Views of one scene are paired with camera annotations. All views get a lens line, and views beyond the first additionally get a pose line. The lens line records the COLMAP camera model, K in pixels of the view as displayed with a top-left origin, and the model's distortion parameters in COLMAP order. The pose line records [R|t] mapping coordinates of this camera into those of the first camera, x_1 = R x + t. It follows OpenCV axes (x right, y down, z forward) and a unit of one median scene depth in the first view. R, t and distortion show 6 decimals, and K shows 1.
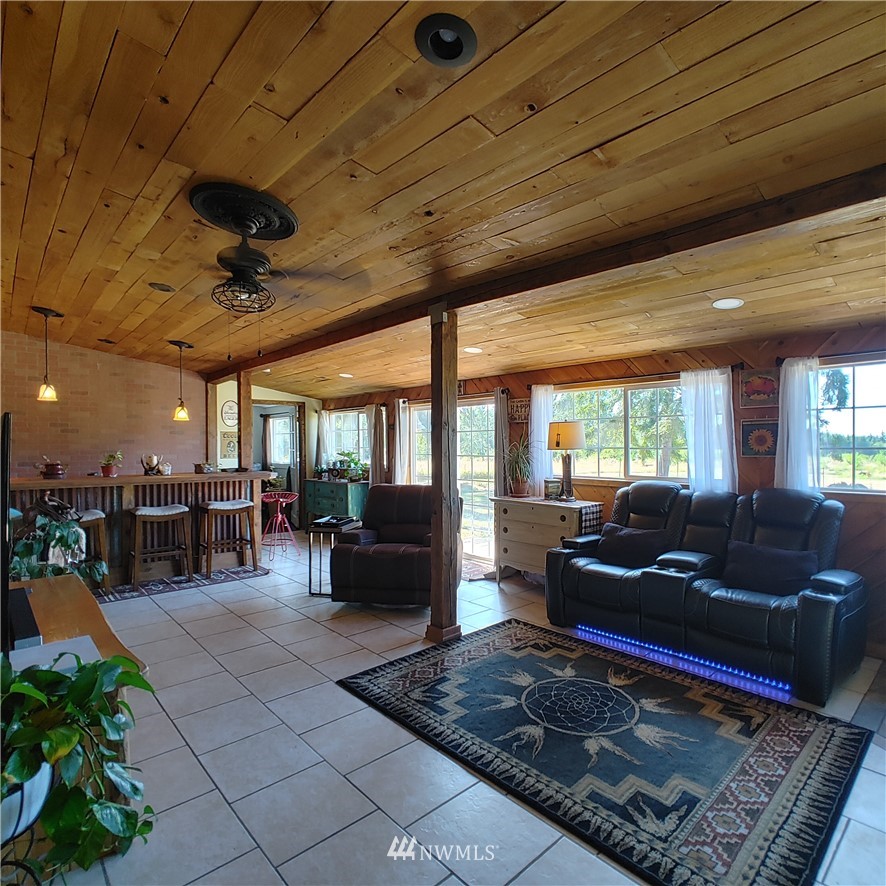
lens RADIAL K [[505.9, 0, 449.0], [0, 505.9, 444.1], [0, 0, 1]] dist [-0.030413, 0.010631]
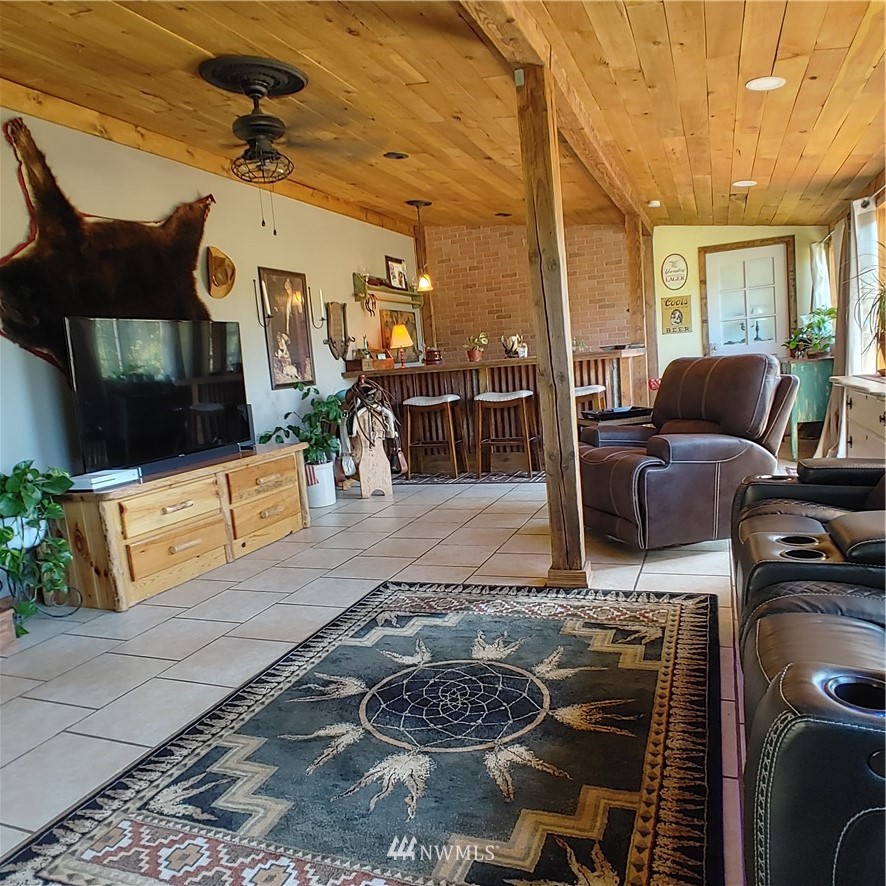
lens RADIAL K [[686.8, 0, 436.2], [0, 686.8, 447.3], [0, 0, 1]] dist [-0.041415, 0.012947]
pose [[0.444080, 0.079119, -0.892487, 0.791712], [0.083787, 0.988062, 0.129282, 0.084600], [0.892061, -0.132191, 0.432149, 0.541107]]
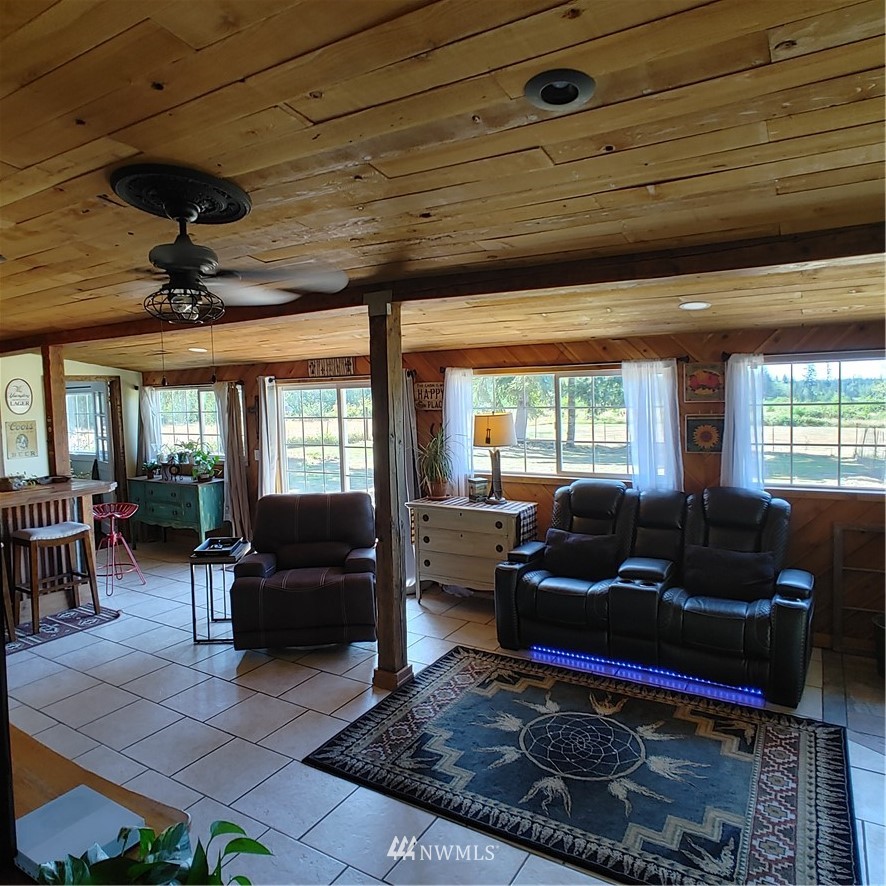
lens RADIAL K [[621.7, 0, 409.4], [0, 621.7, 418.5], [0, 0, 1]] dist [-0.031952, 0.011143]
pose [[0.968130, -0.036169, 0.247822, -0.259633], [0.027115, 0.998837, 0.039856, -0.119897], [-0.248975, -0.031866, 0.967985, -0.016244]]
